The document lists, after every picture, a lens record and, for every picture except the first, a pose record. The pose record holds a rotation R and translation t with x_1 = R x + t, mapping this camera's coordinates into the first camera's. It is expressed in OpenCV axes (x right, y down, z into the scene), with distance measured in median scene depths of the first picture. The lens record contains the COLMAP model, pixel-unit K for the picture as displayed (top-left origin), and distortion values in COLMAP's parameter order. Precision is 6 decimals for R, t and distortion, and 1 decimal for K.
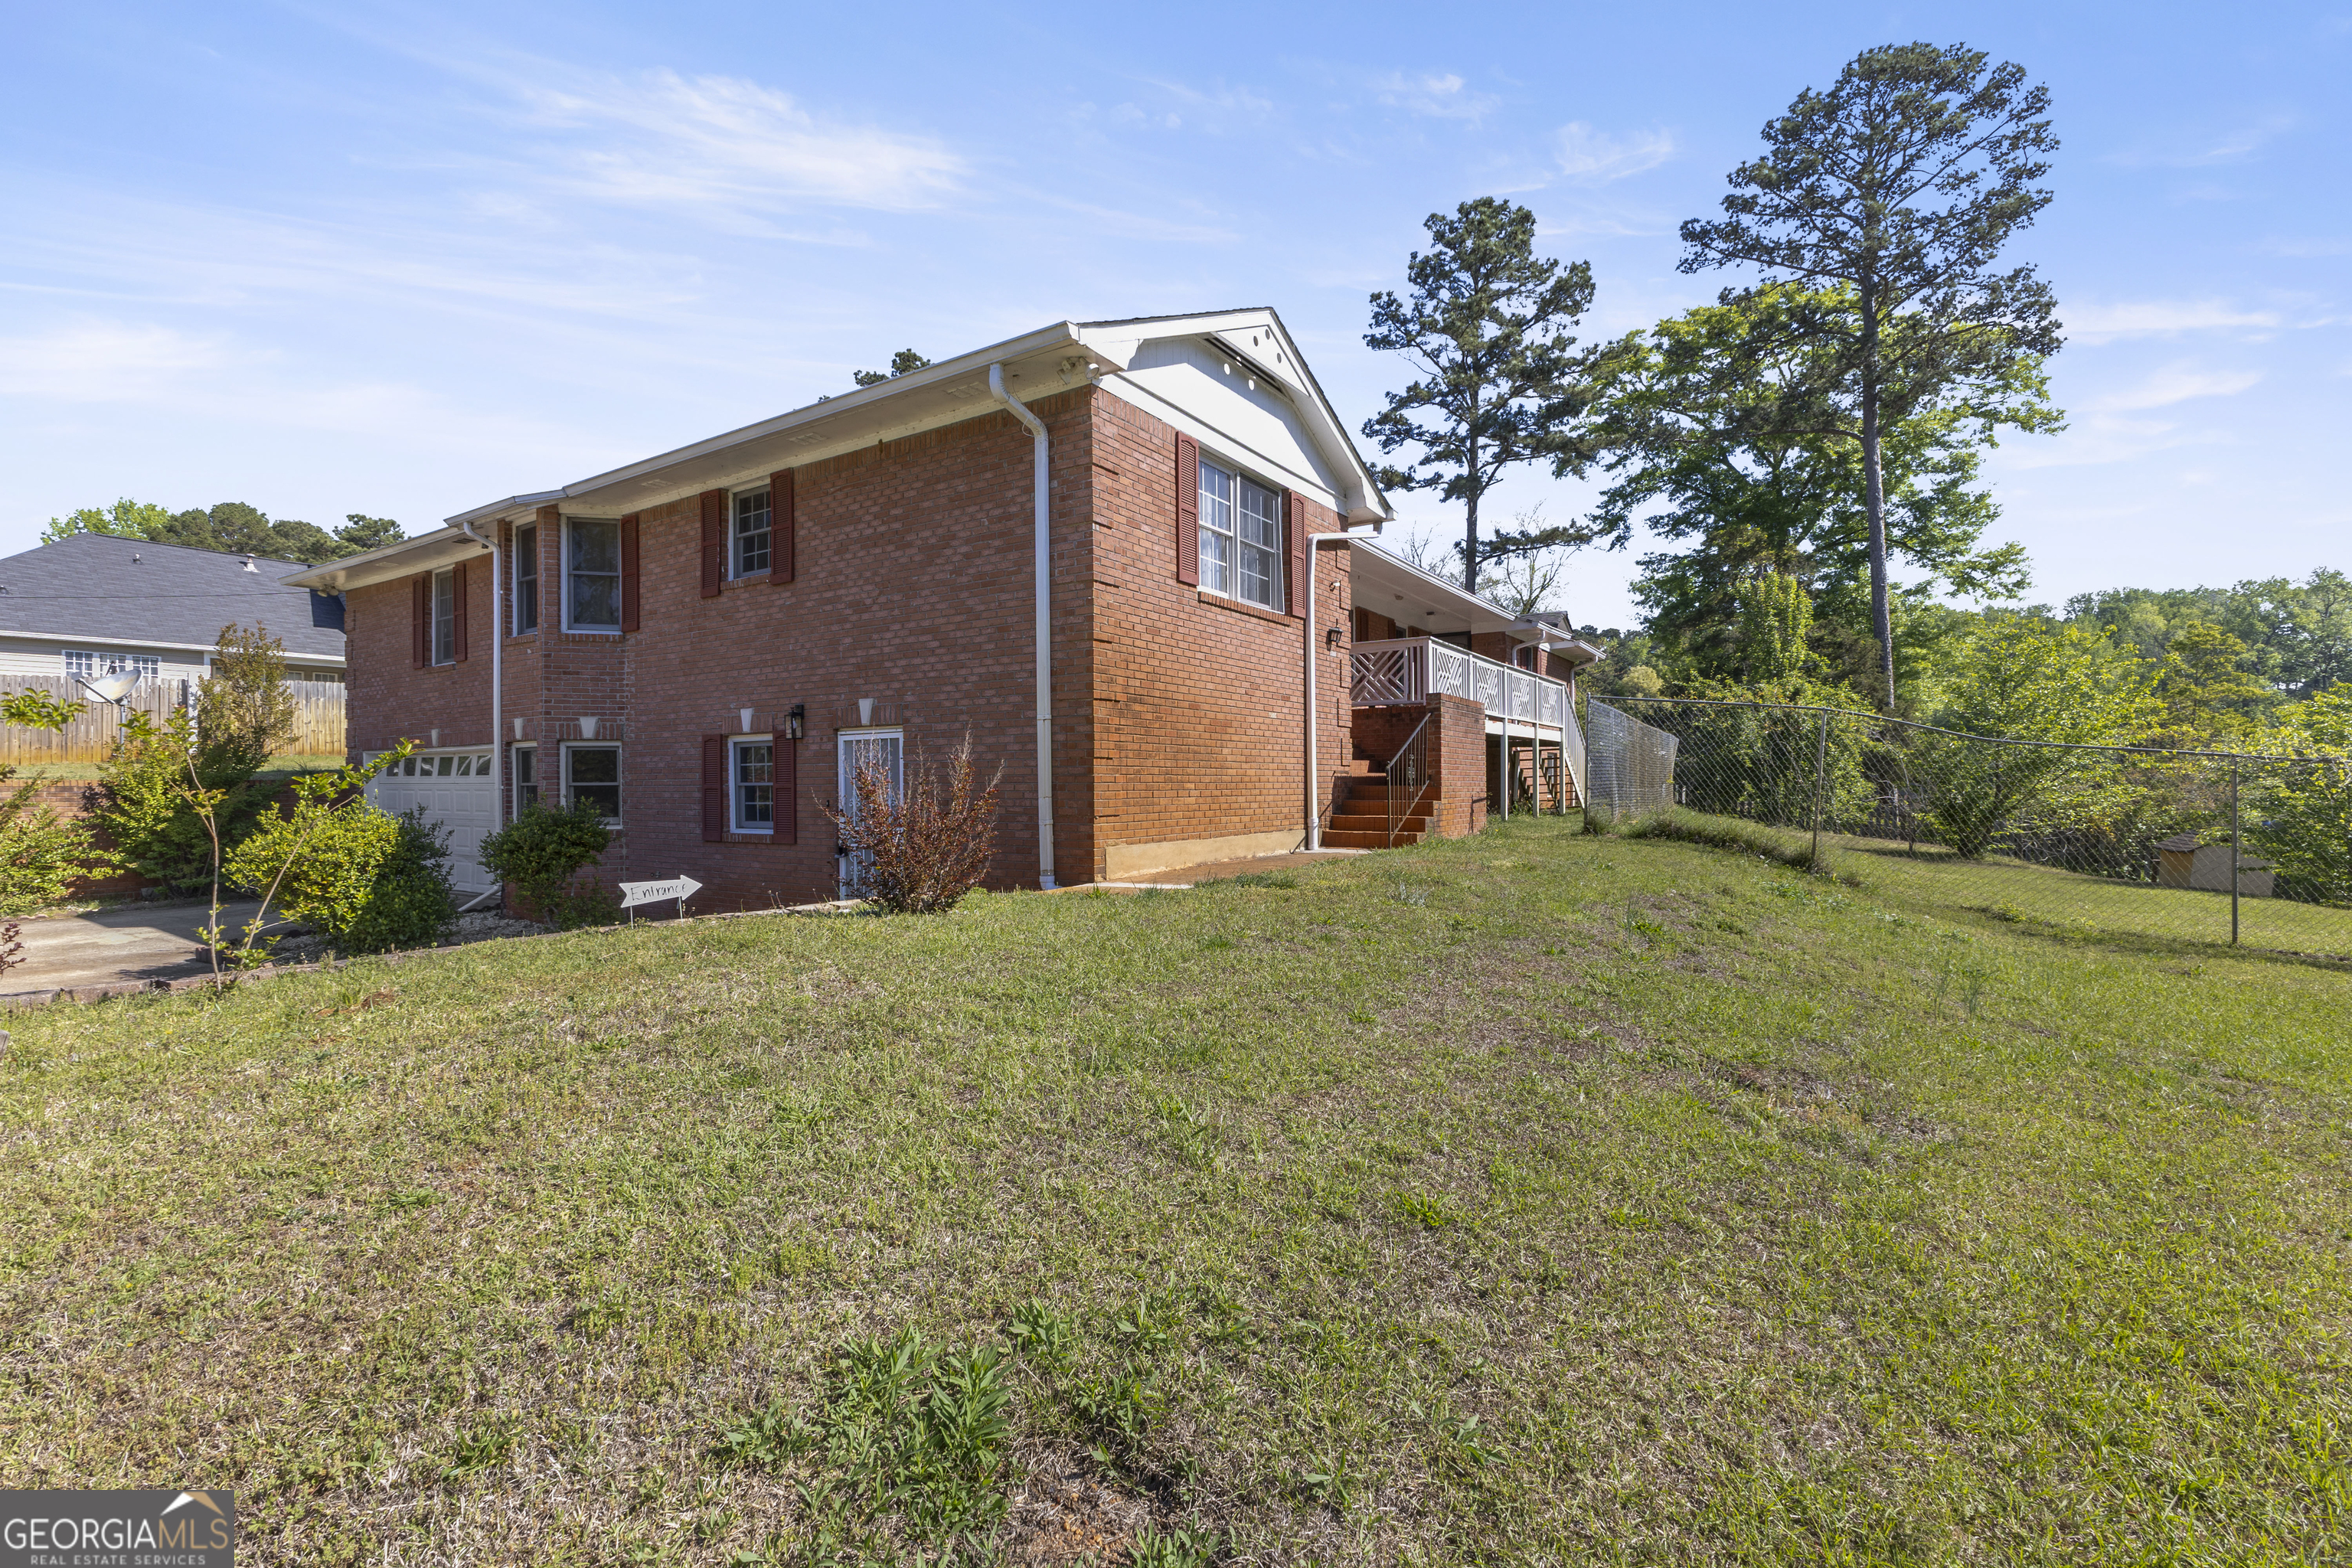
lens RADIAL K [[1013.5, 0, 1176.0], [0, 1013.5, 784.0], [0, 0, 1]] dist [0.001715, 0.000223]
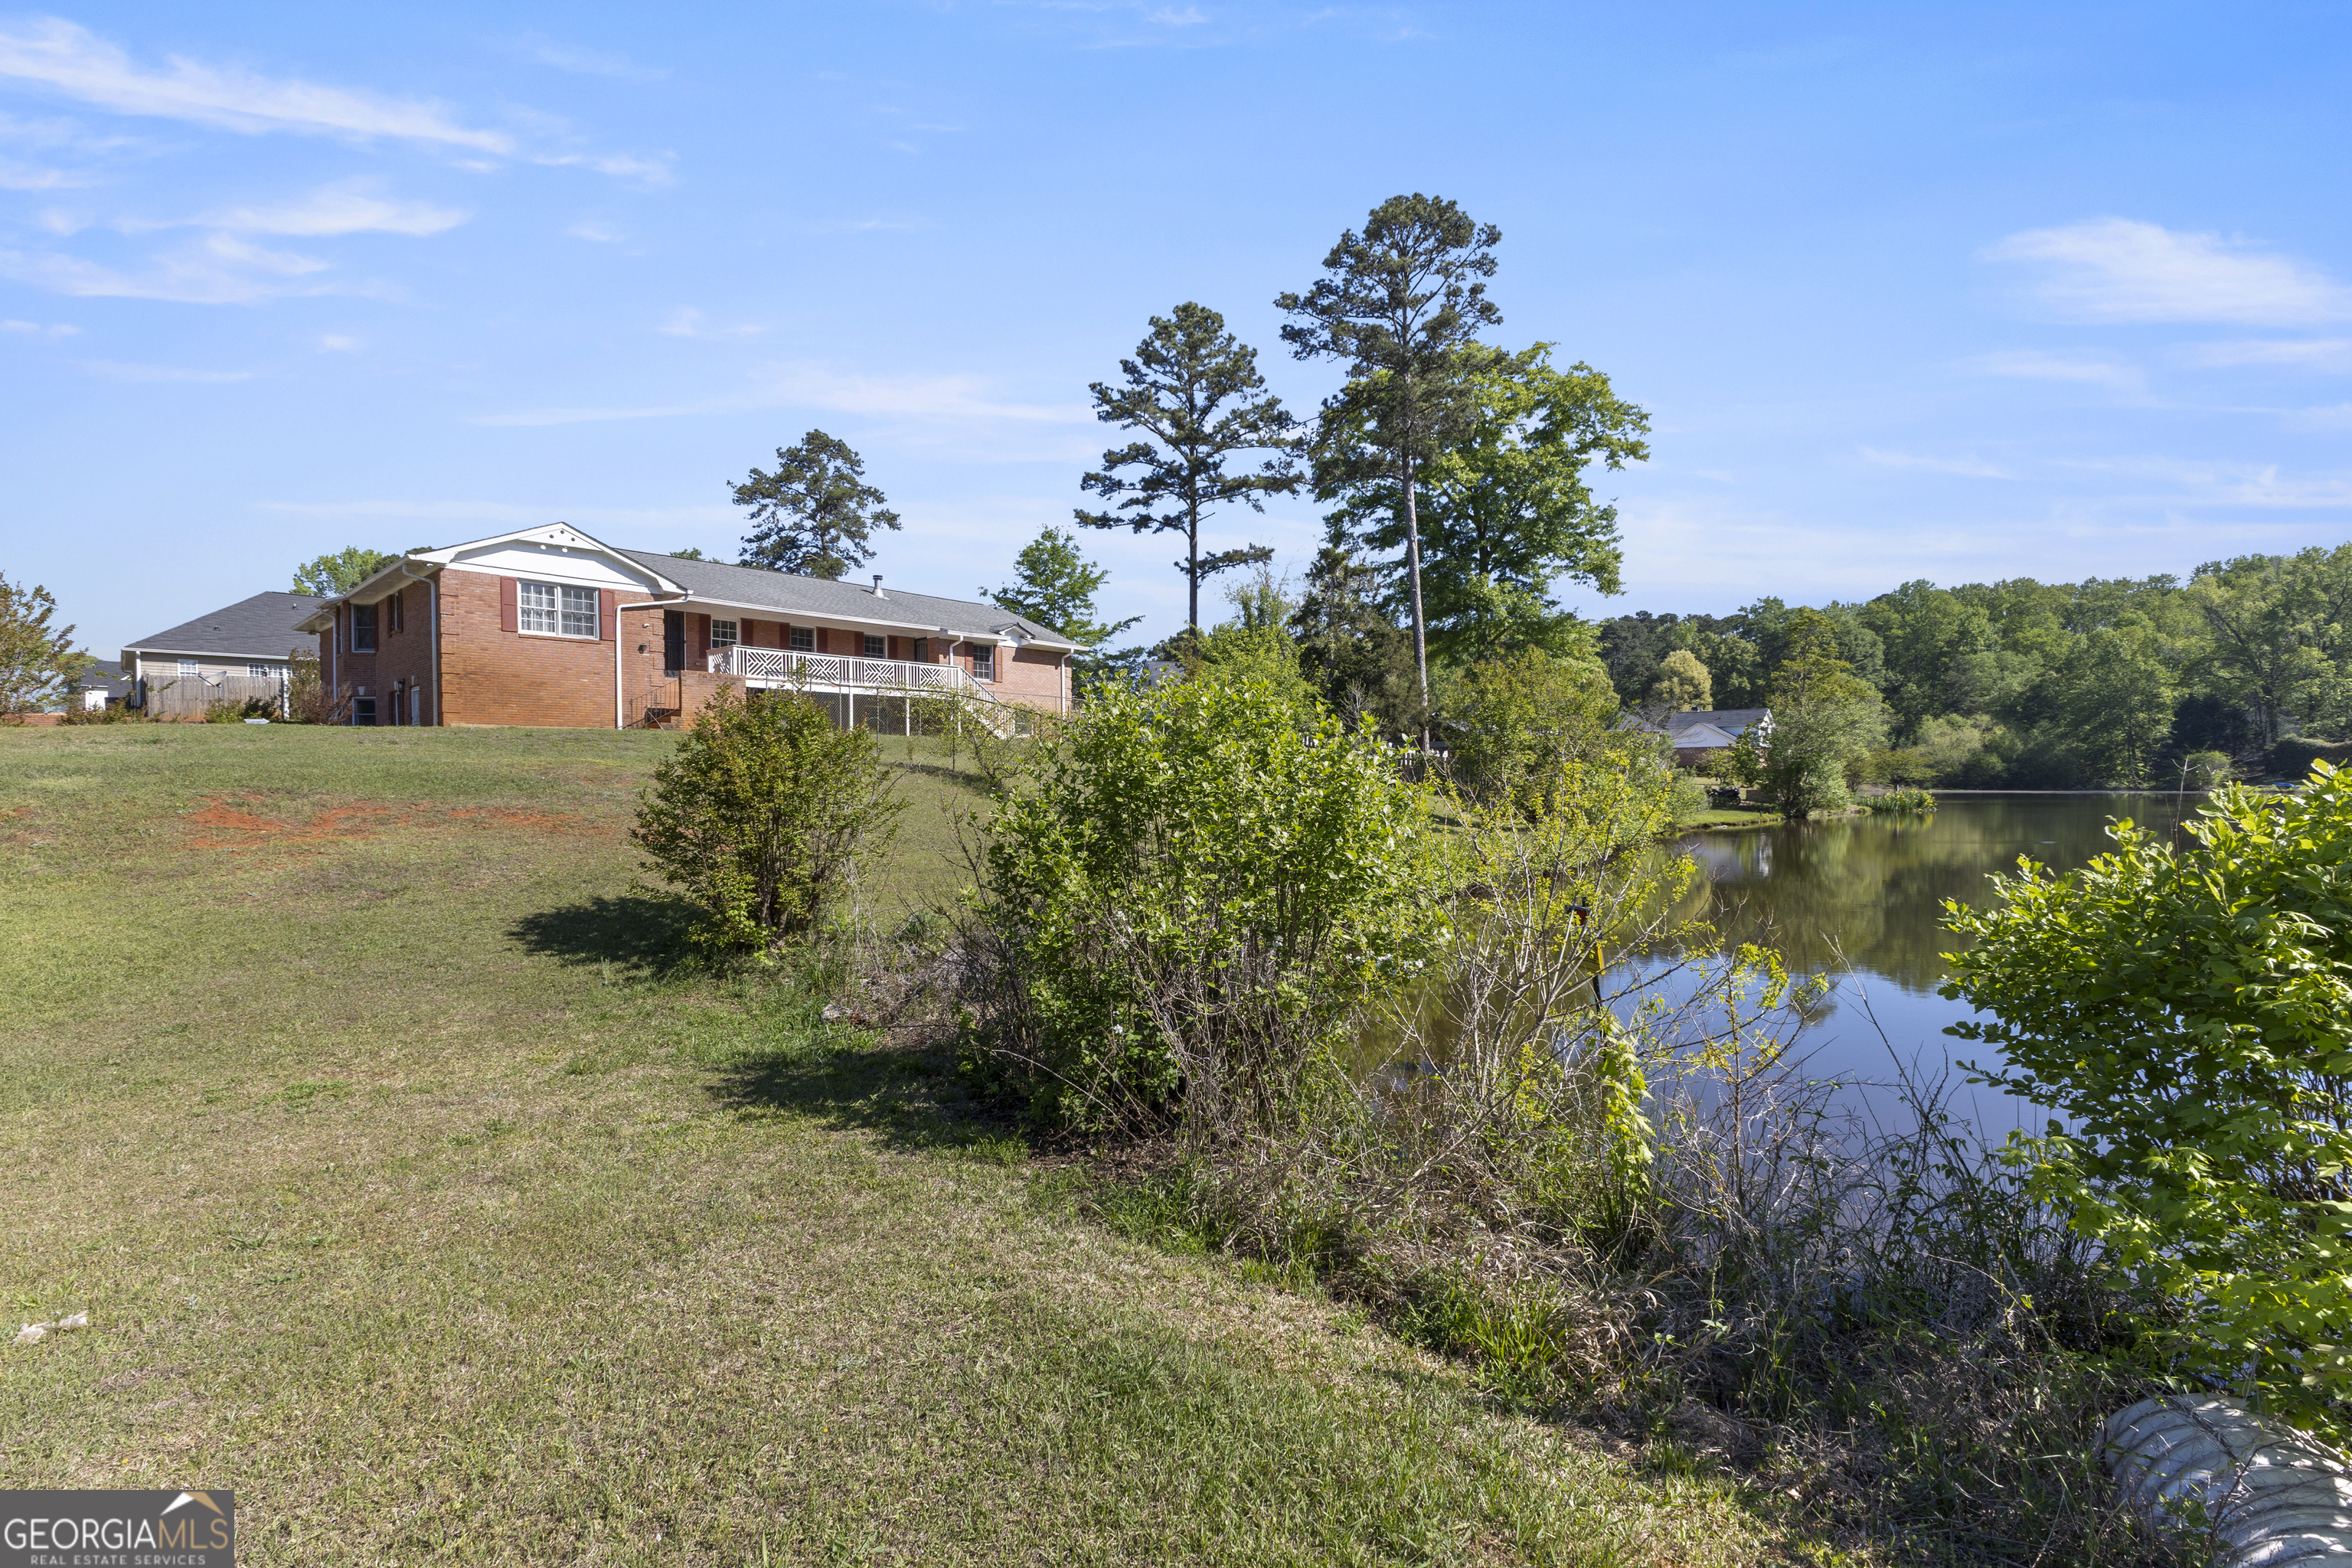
lens RADIAL K [[1013.5, 0, 1176.0], [0, 1013.5, 784.0], [0, 0, 1]] dist [0.001715, 0.000223]
pose [[0.988757, 0.000991, -0.149529, 1.858216], [-0.000103, 0.999982, 0.005948, 0.165223], [0.149532, -0.005866, 0.988739, -1.210732]]
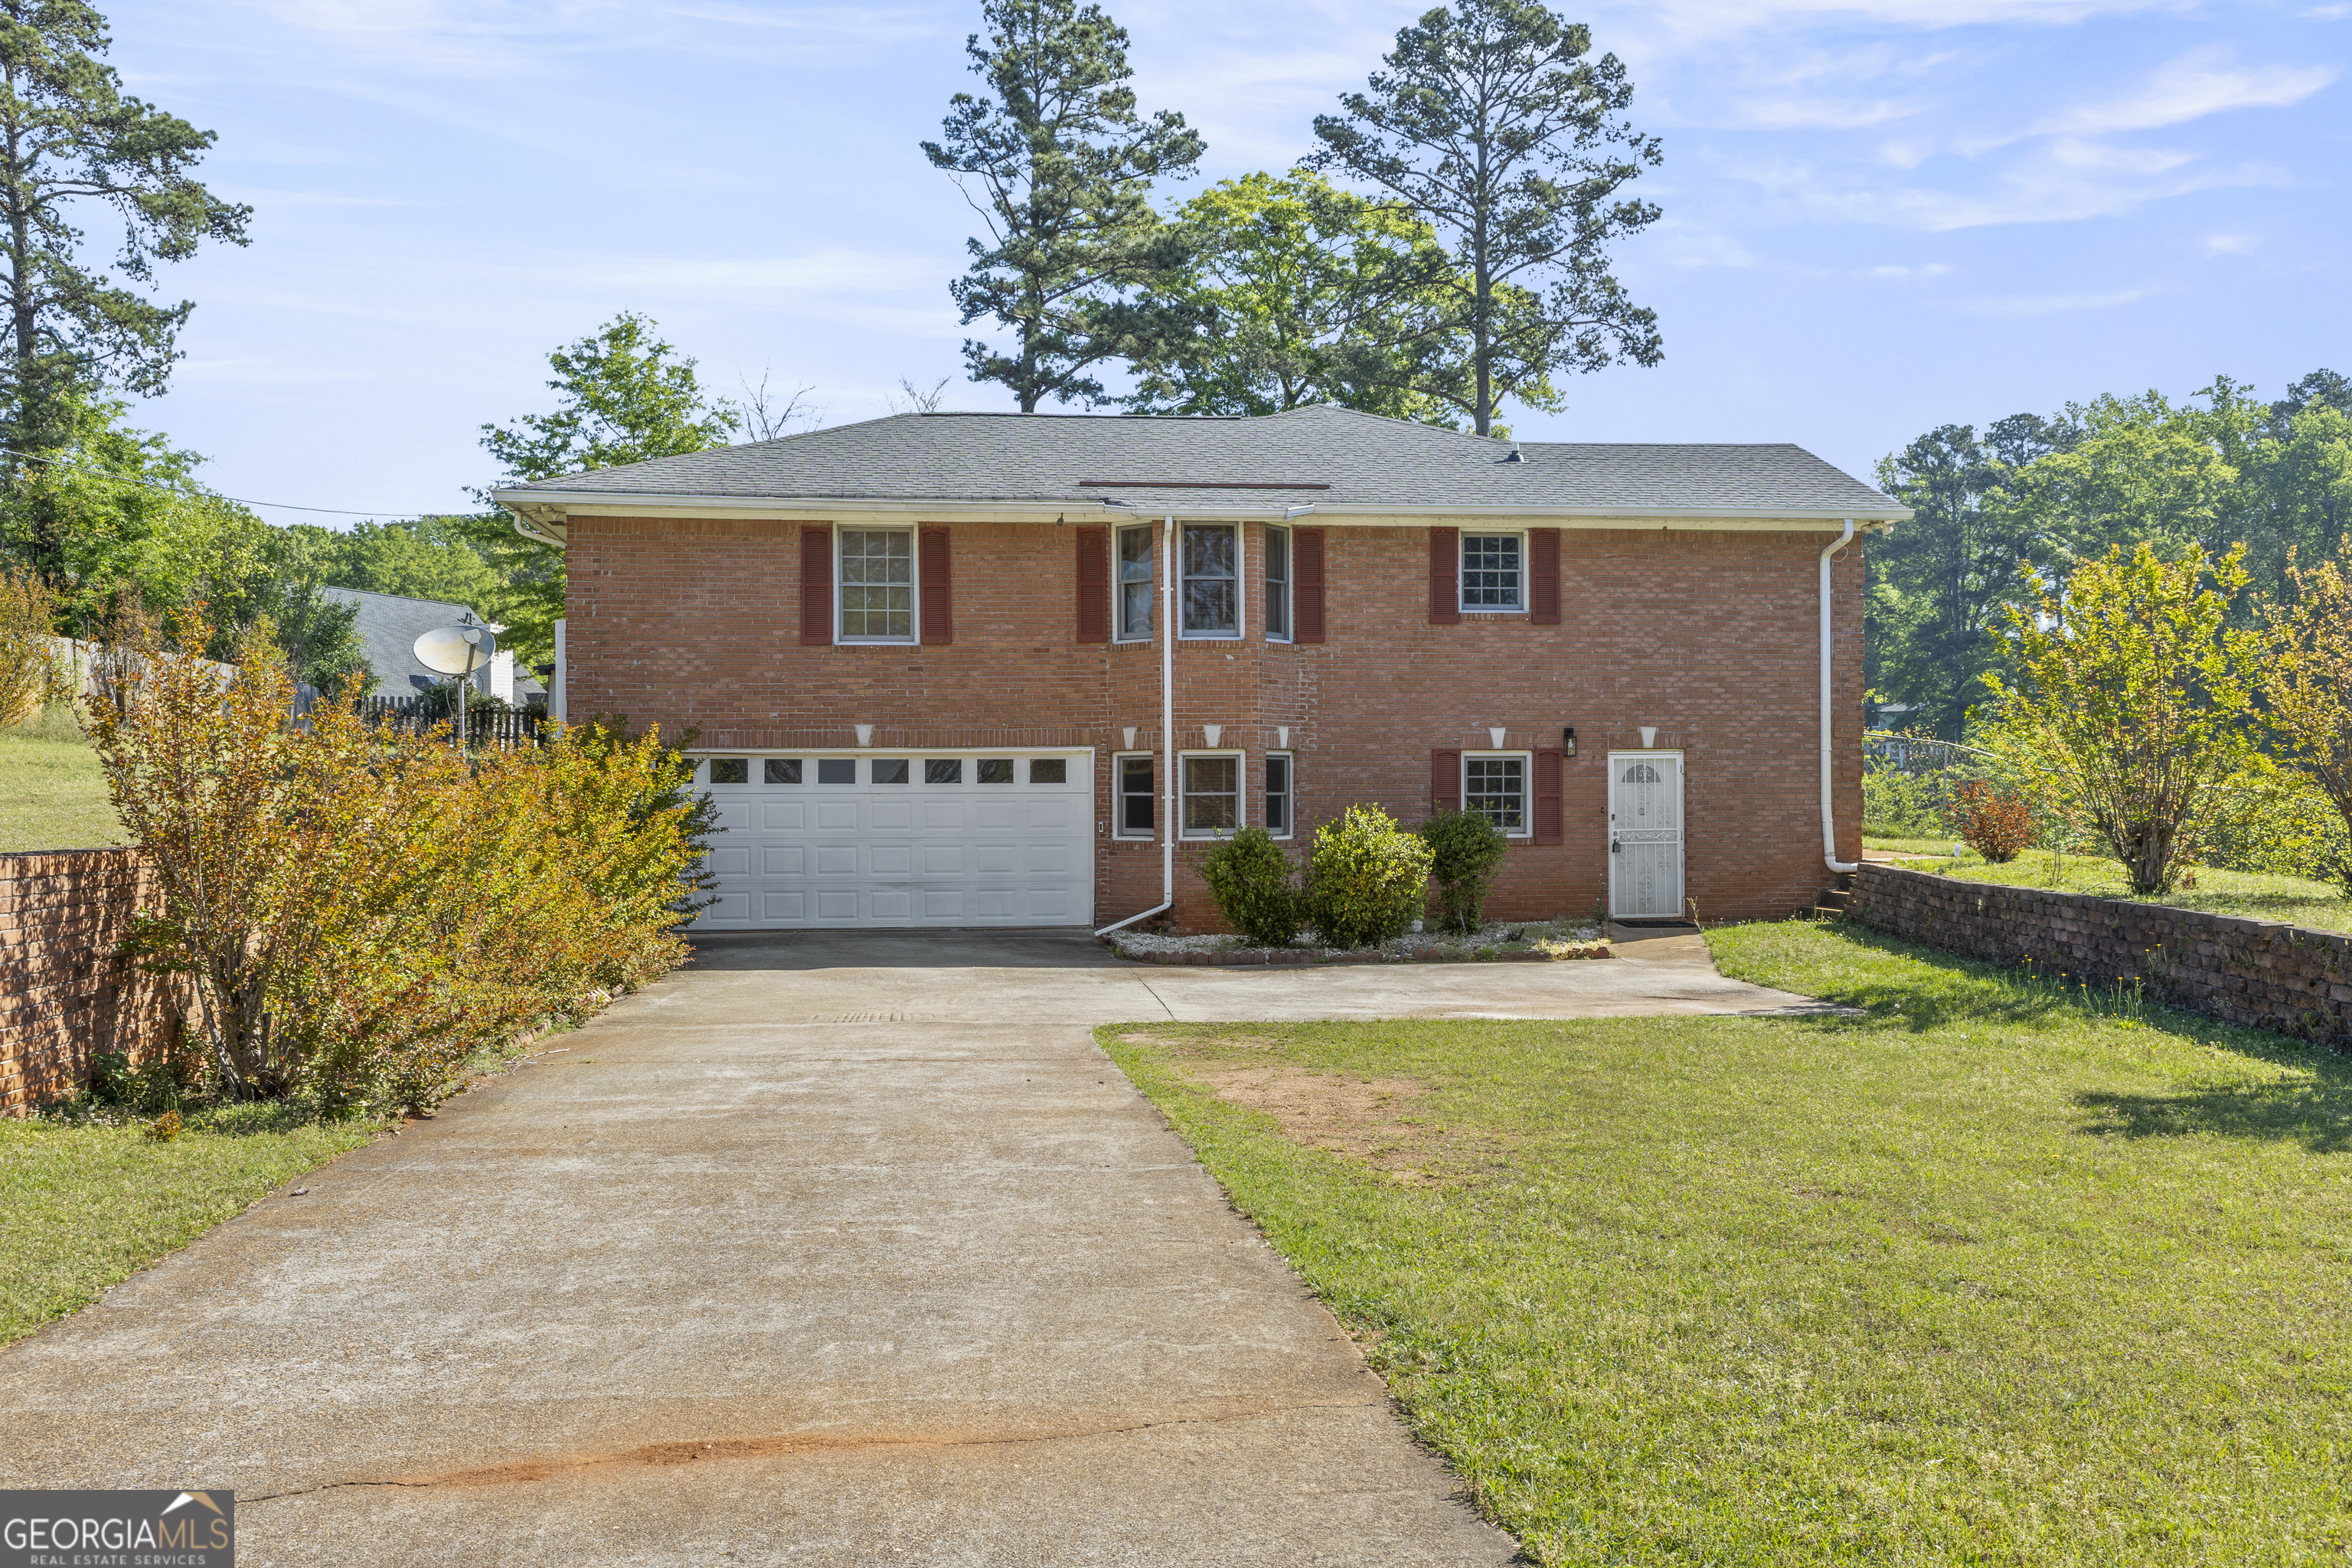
lens RADIAL K [[1951.2, 0, 1176.0], [0, 1951.2, 784.0], [0, 0, 1]] dist [0.010007, 0.003142]
pose [[0.766706, 0.006987, 0.641961, -2.031506], [-0.000172, 0.999943, -0.010679, 0.011455], [-0.641999, 0.008077, 0.766663, -0.429528]]
